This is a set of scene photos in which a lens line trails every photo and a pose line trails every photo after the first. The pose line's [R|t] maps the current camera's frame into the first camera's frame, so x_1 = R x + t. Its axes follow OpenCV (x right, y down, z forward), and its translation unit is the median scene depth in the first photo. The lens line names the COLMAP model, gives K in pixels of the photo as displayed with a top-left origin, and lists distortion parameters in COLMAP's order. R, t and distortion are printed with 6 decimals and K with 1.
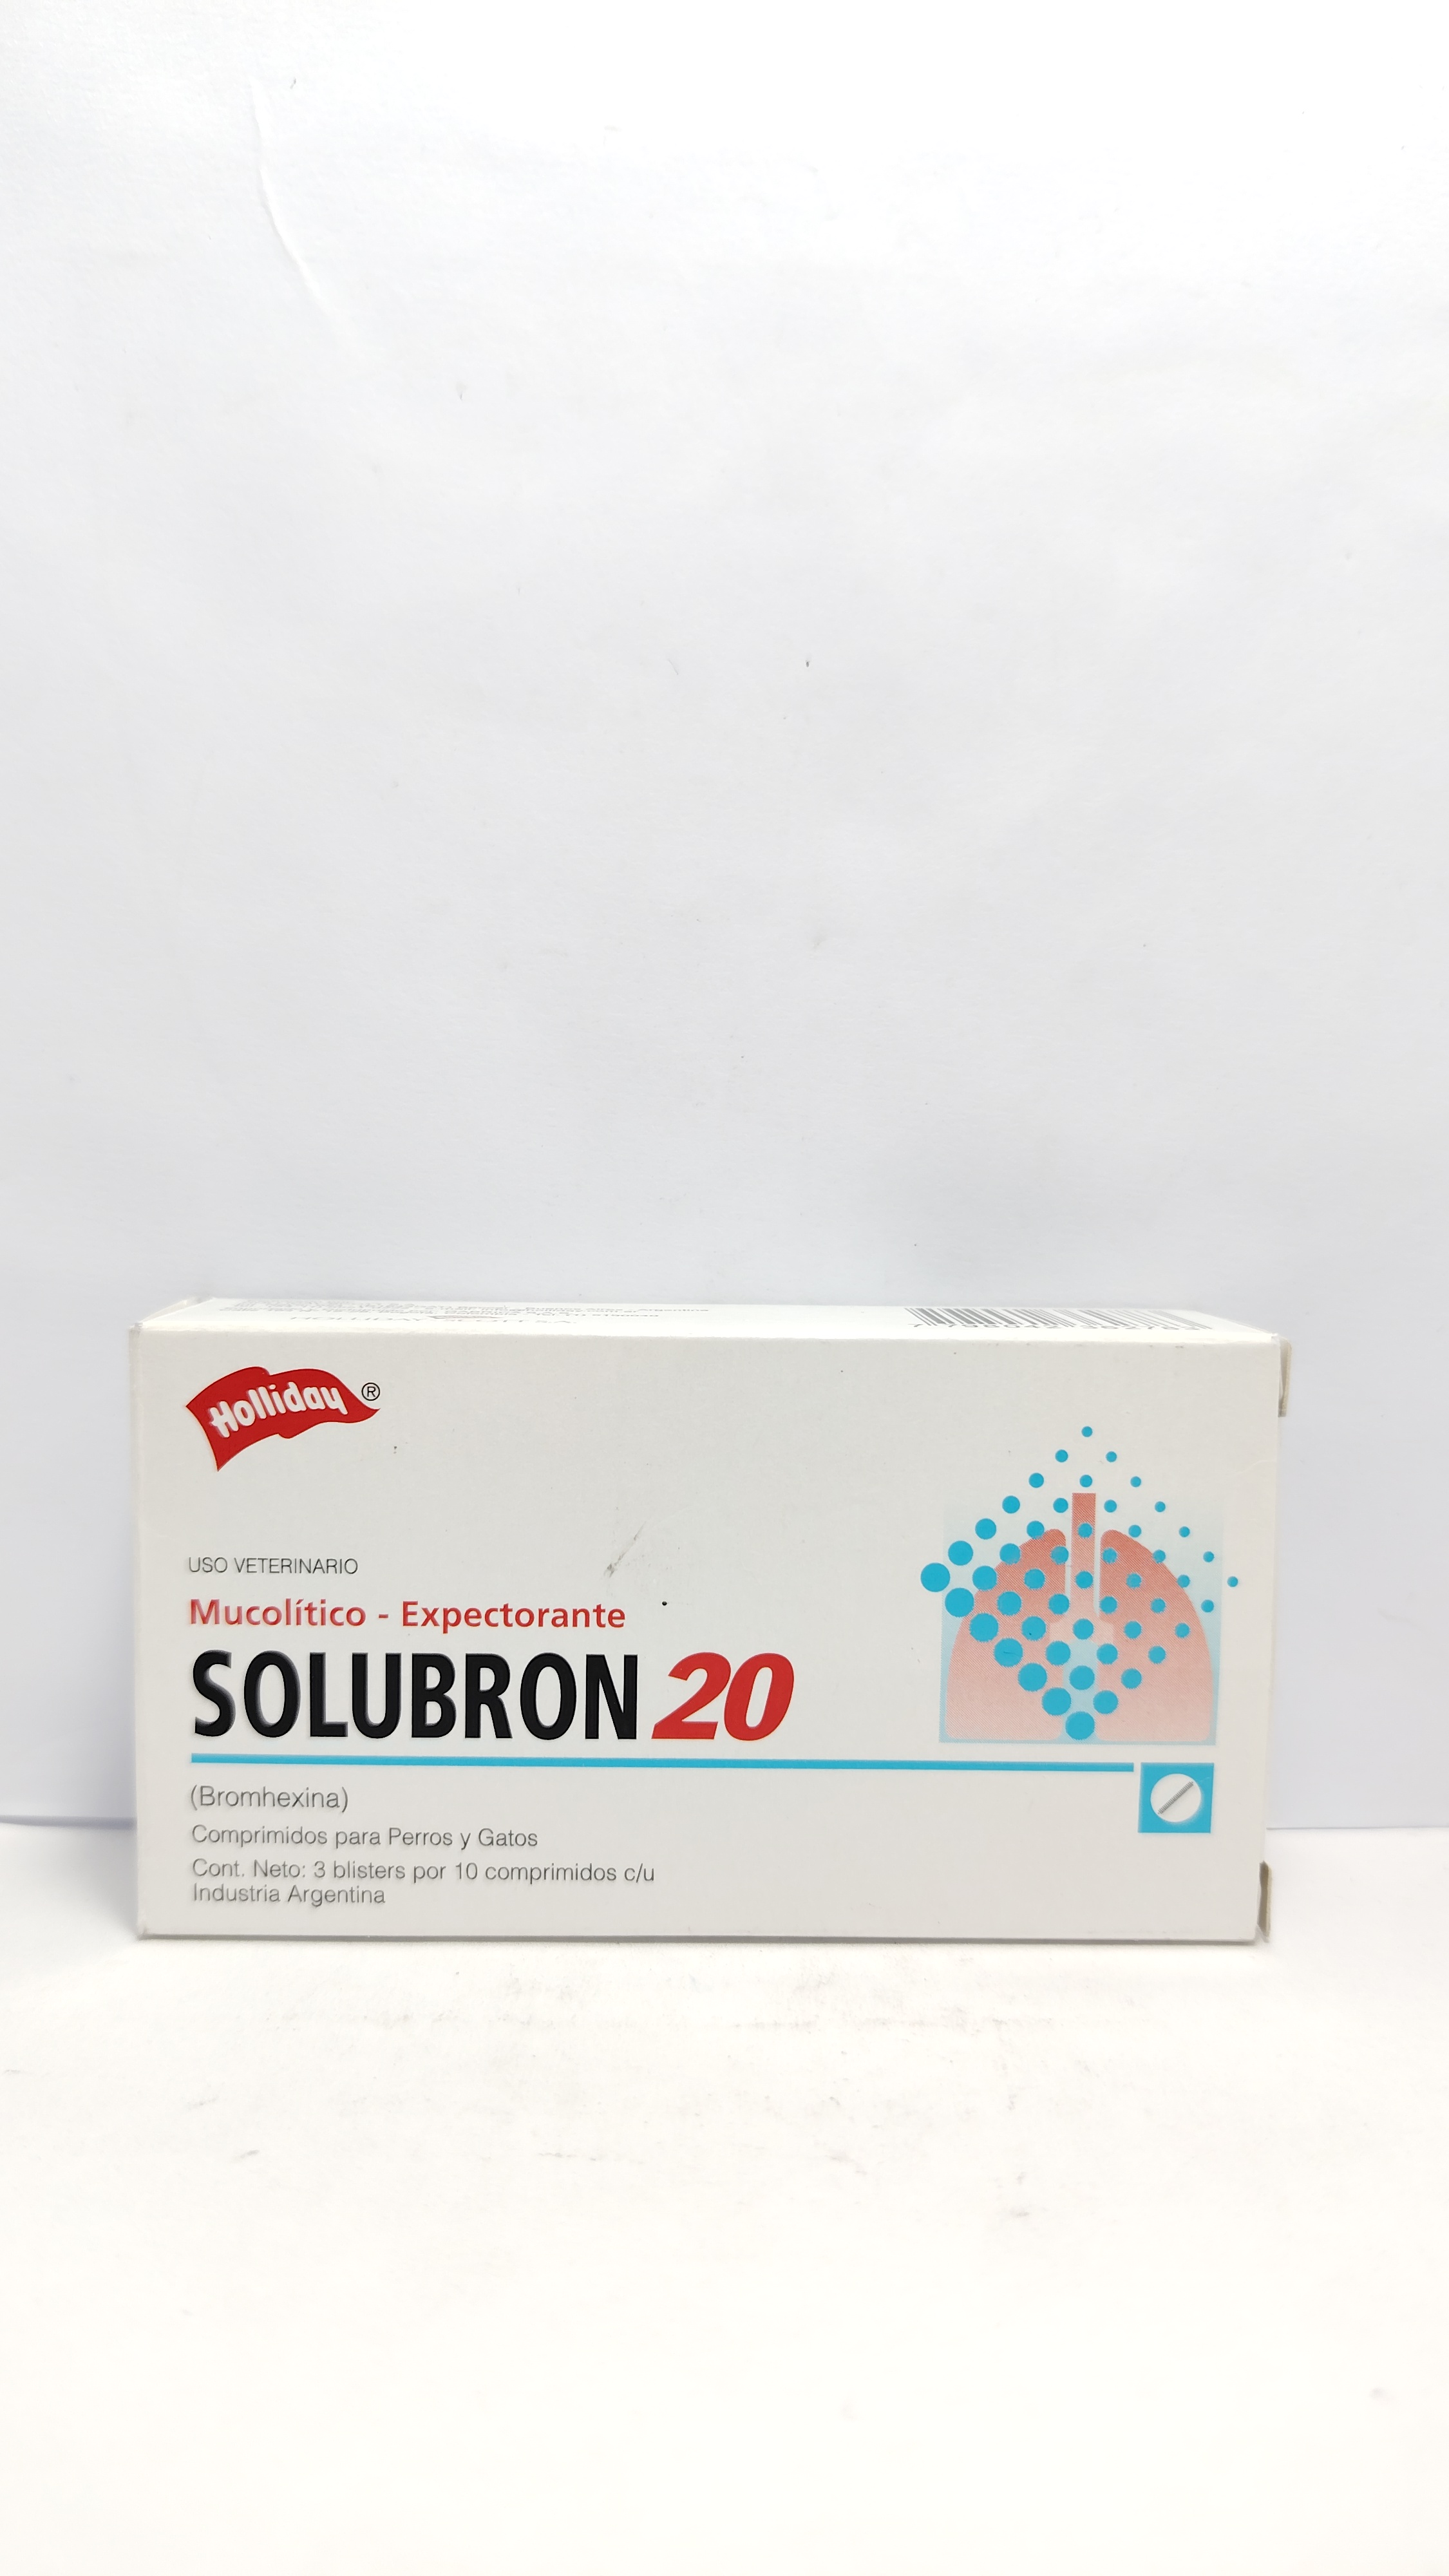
lens RADIAL K [[2030.6, 0, 727.3], [0, 2030.6, 1279.5], [0, 0, 1]] dist [-0.036819, -0.039590]
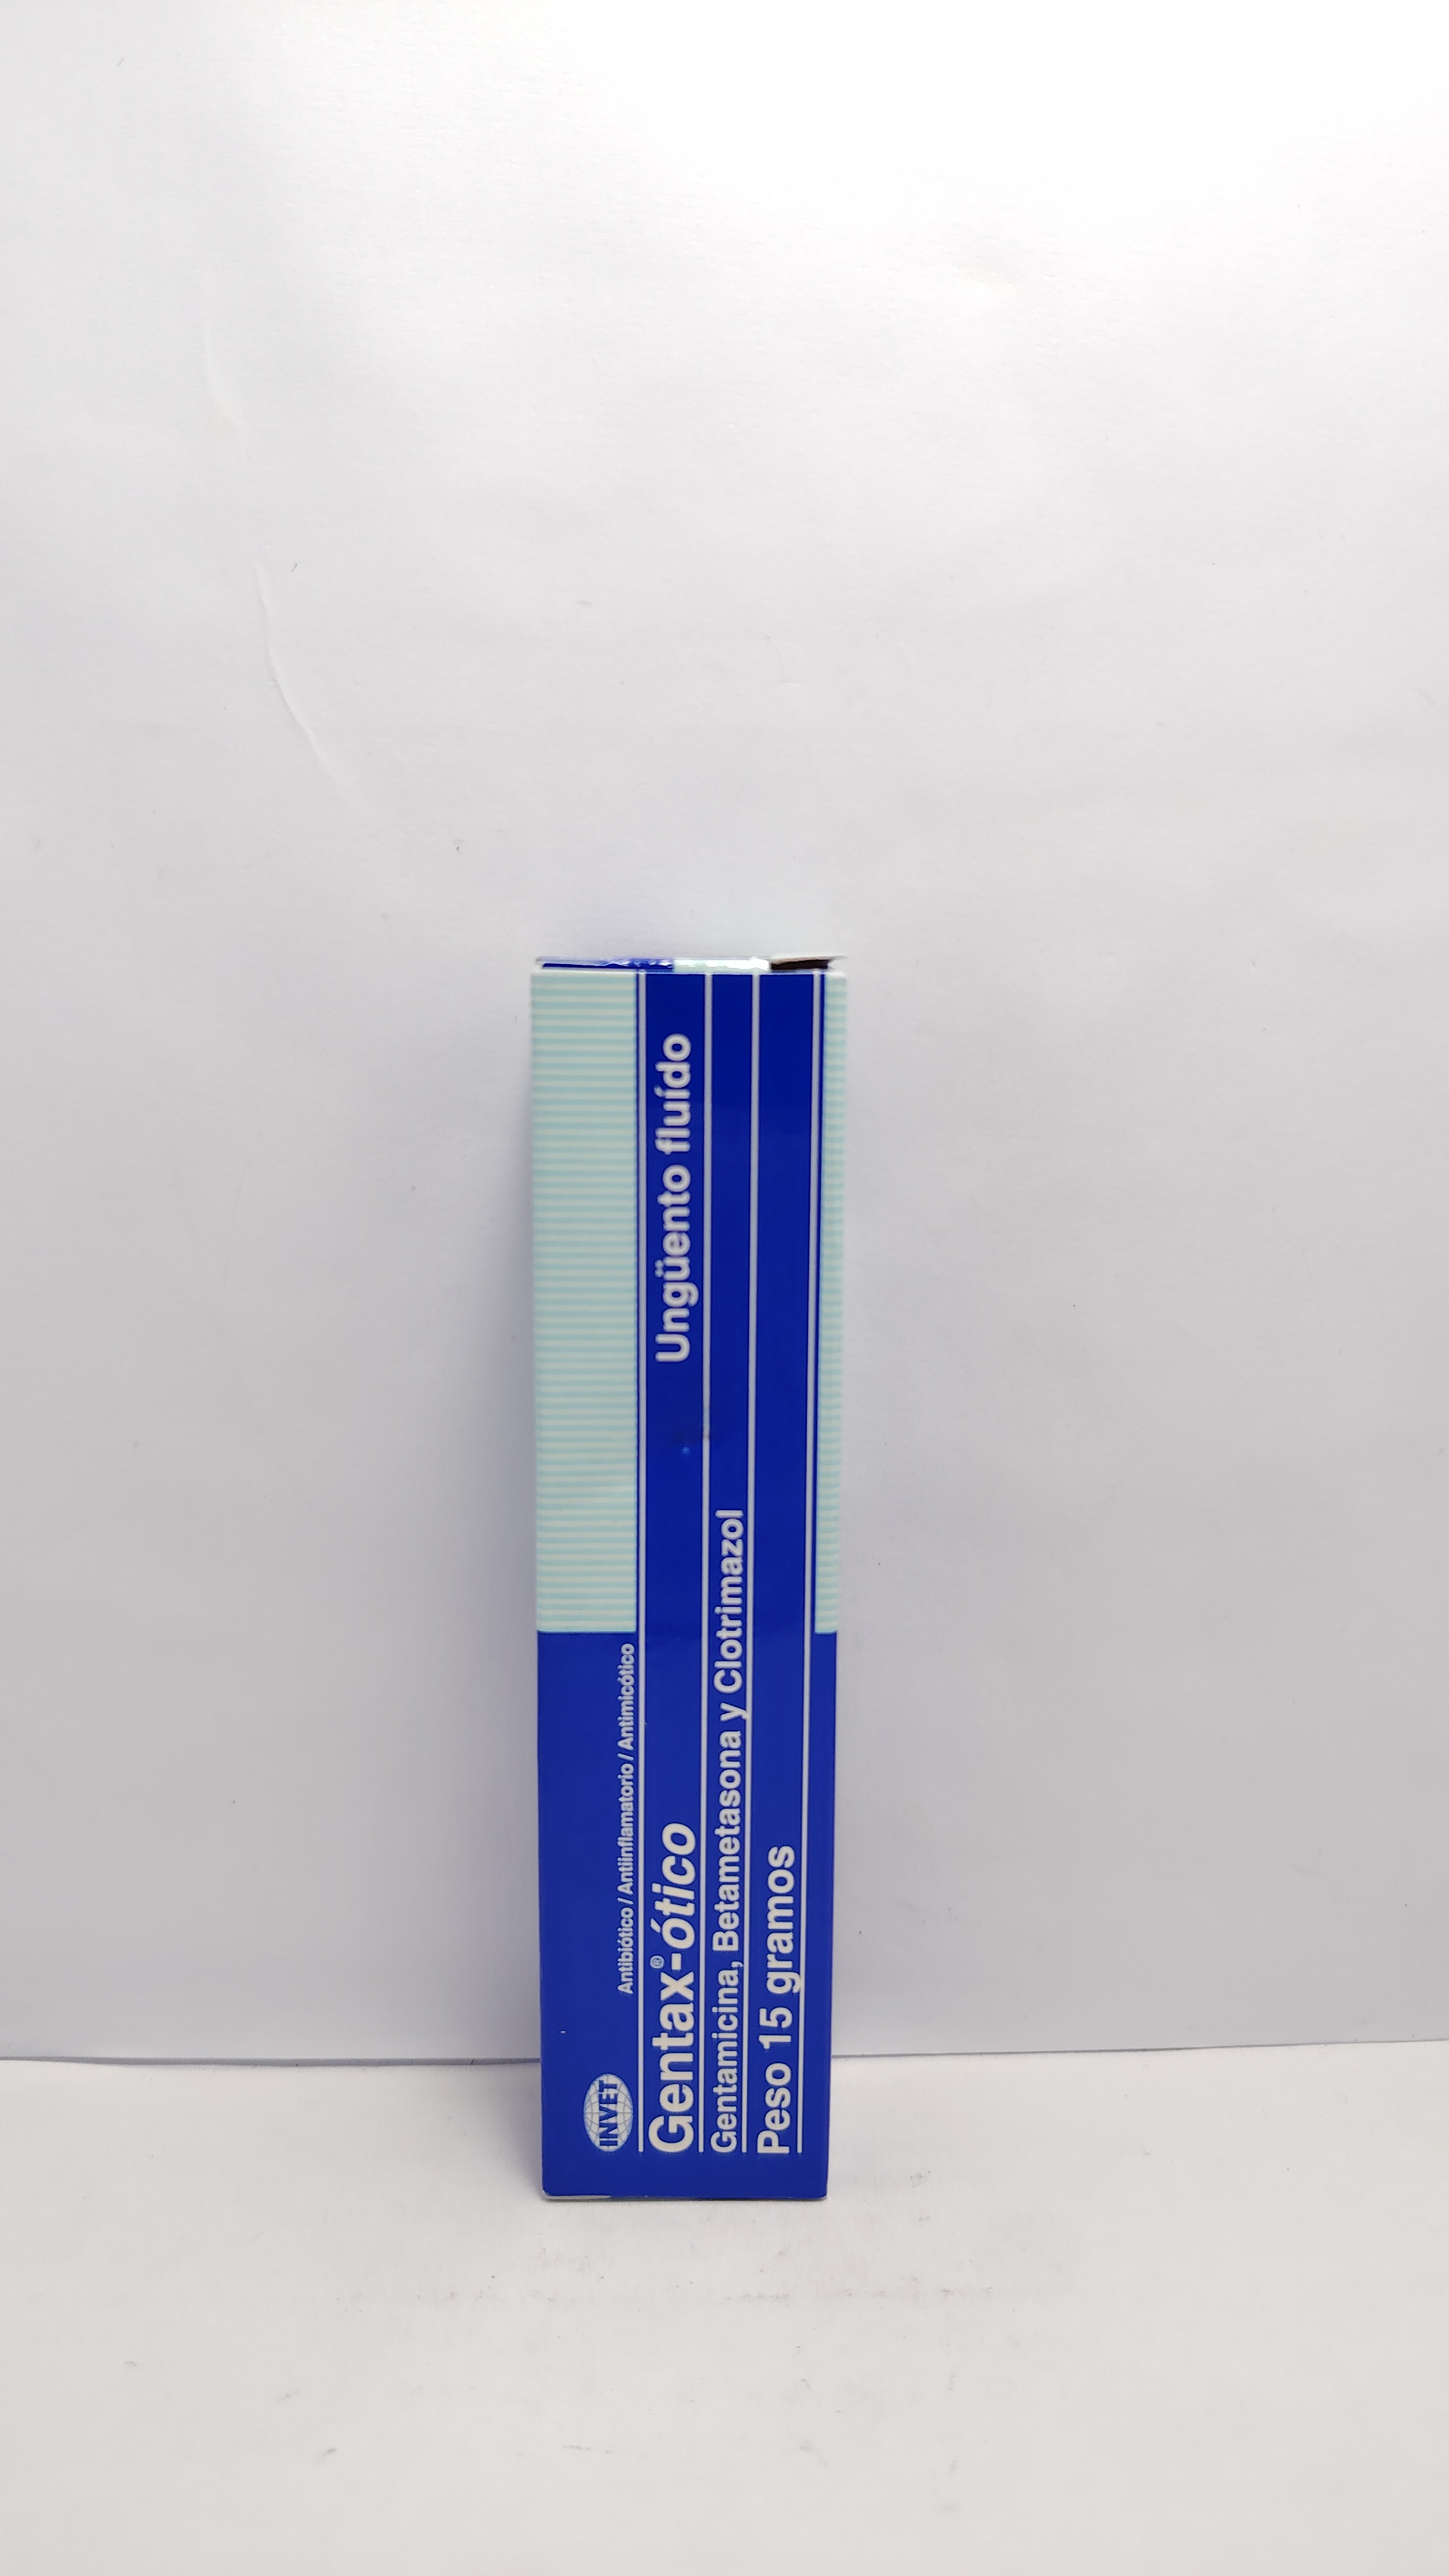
lens RADIAL K [[2030.6, 0, 743.5], [0, 2030.6, 1223.5], [0, 0, 1]] dist [-0.036819, -0.039590]
pose [[0.999733, -0.020658, -0.010310, 0.039510], [0.021184, 0.998331, 0.053733, -0.331604], [0.009183, -0.053937, 0.998502, -0.154223]]
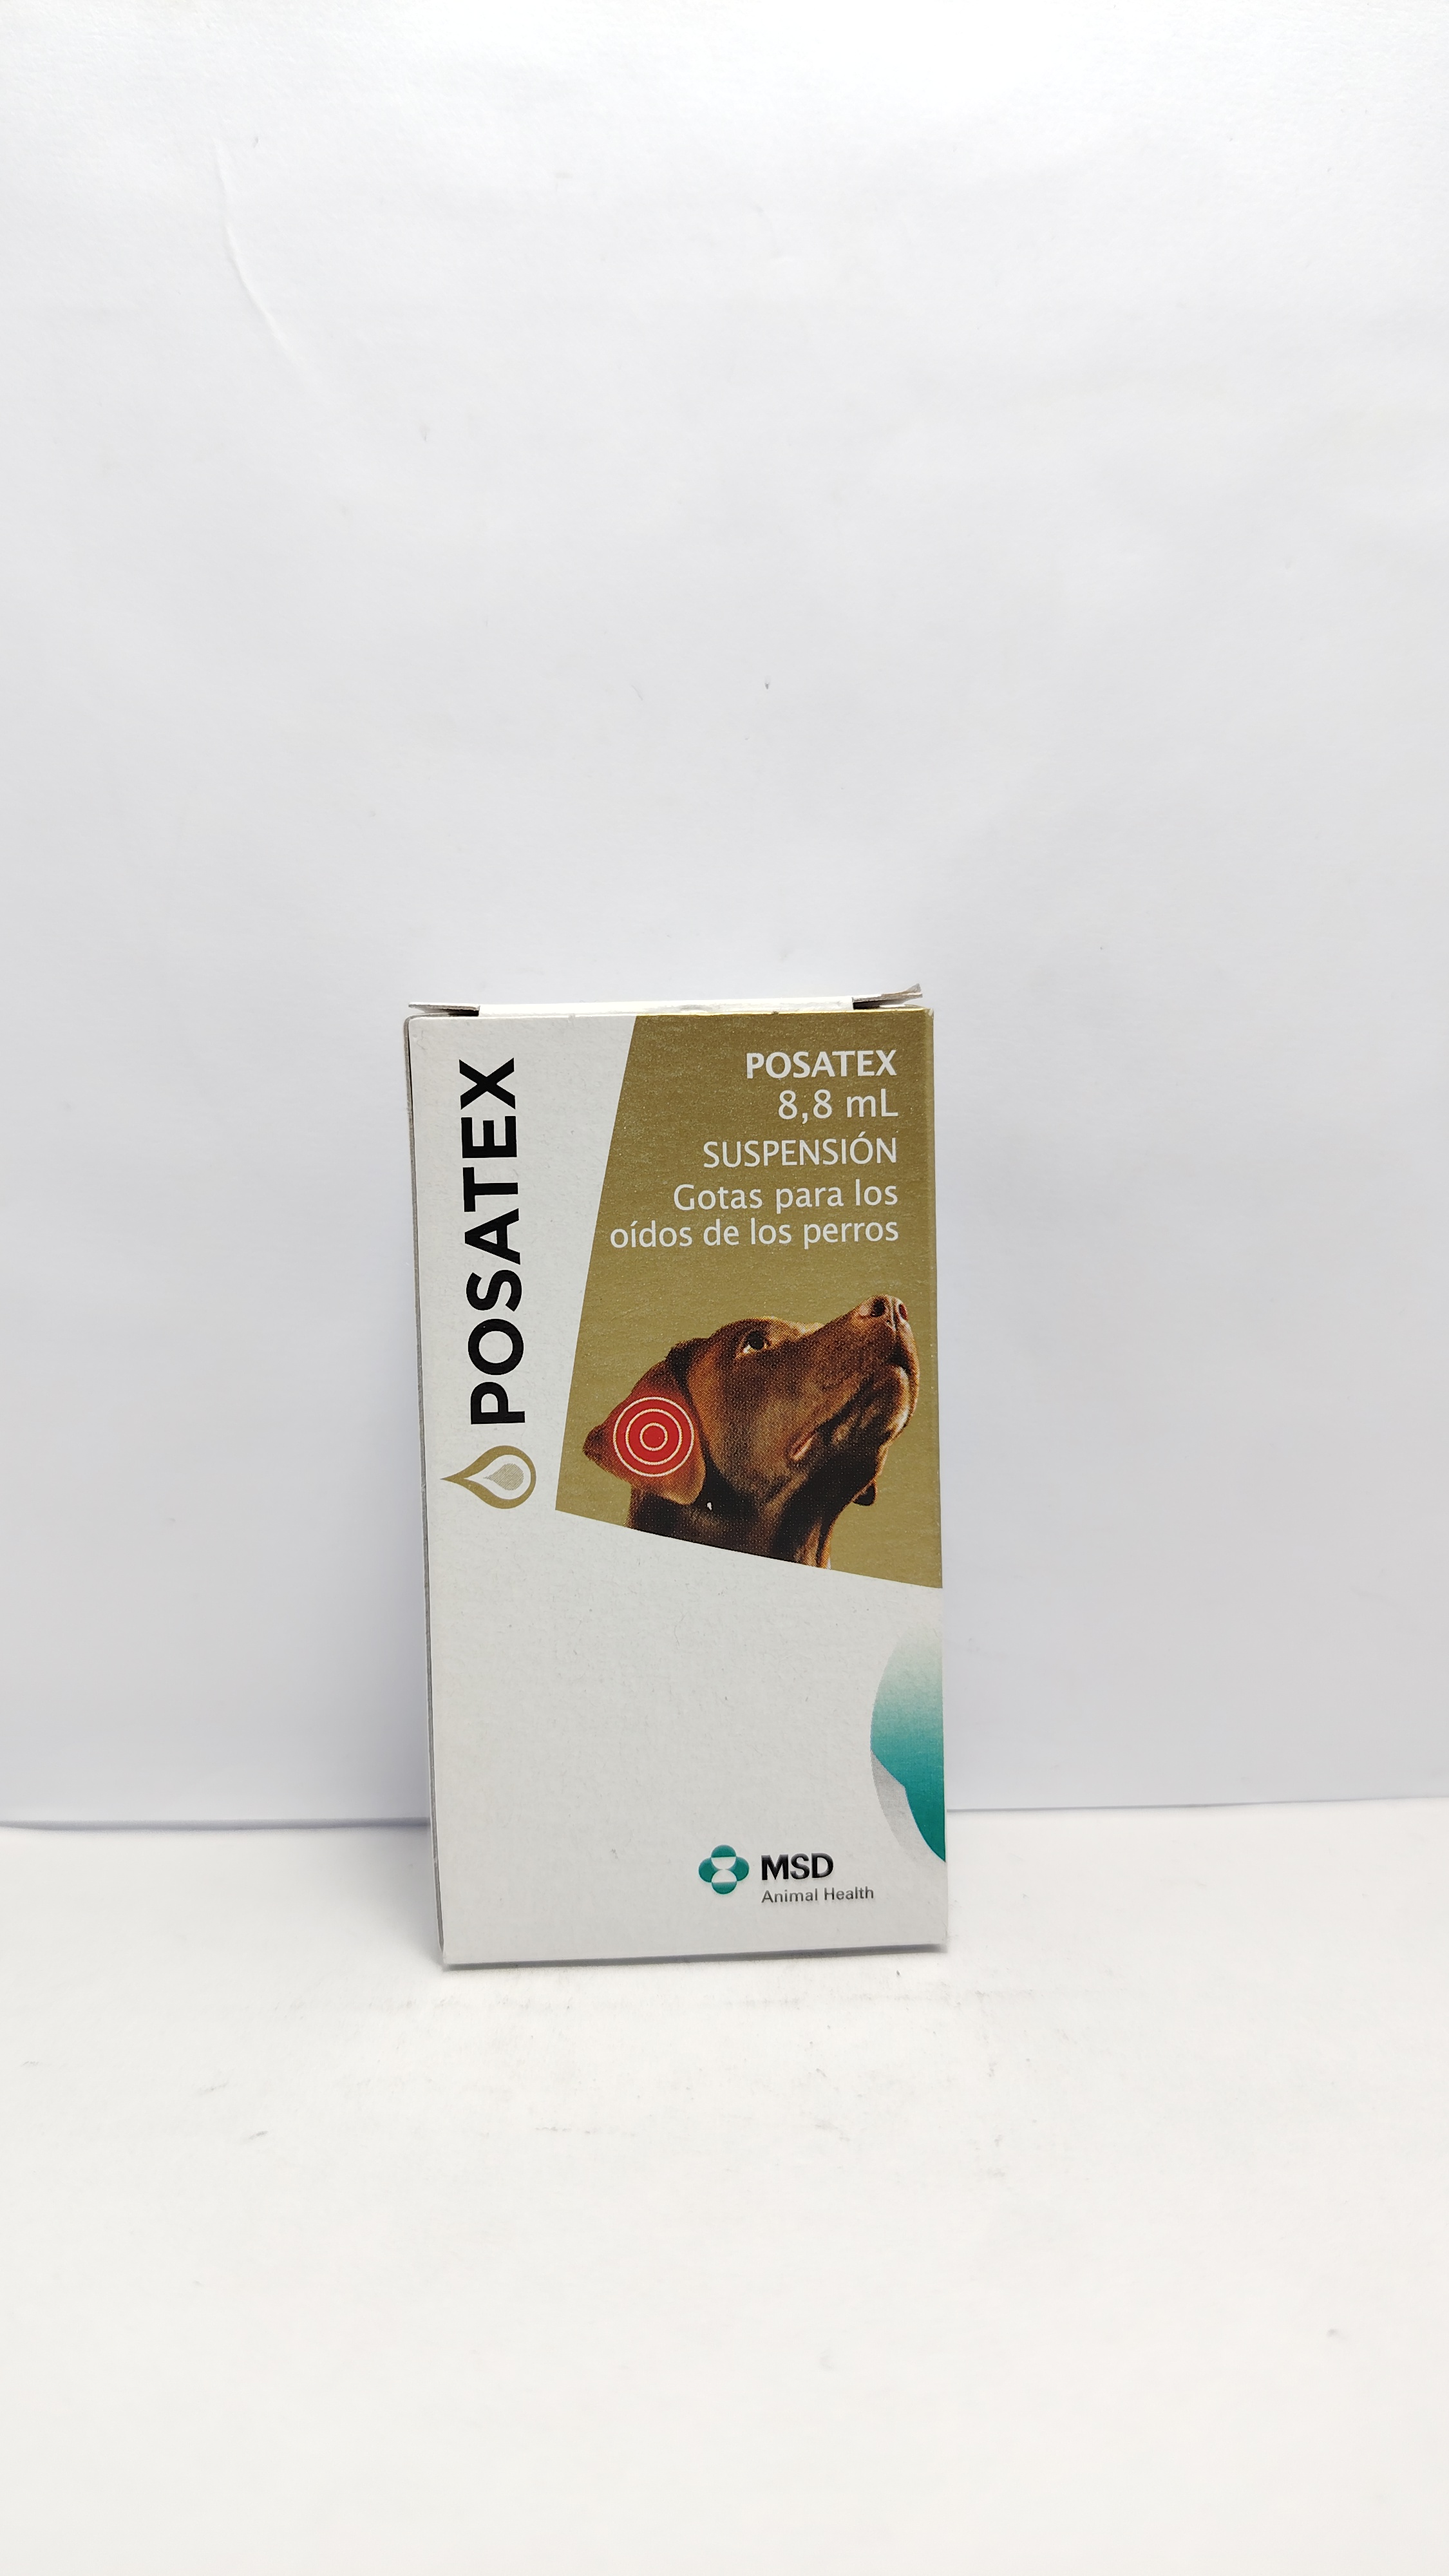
lens RADIAL K [[2030.6, 0, 726.0], [0, 2030.6, 1265.5], [0, 0, 1]] dist [-0.036819, -0.039590]
pose [[0.999586, -0.027425, -0.008752, 0.023104], [0.027361, 0.999599, -0.007310, -0.001388], [0.008949, 0.007068, 0.999935, -0.037847]]
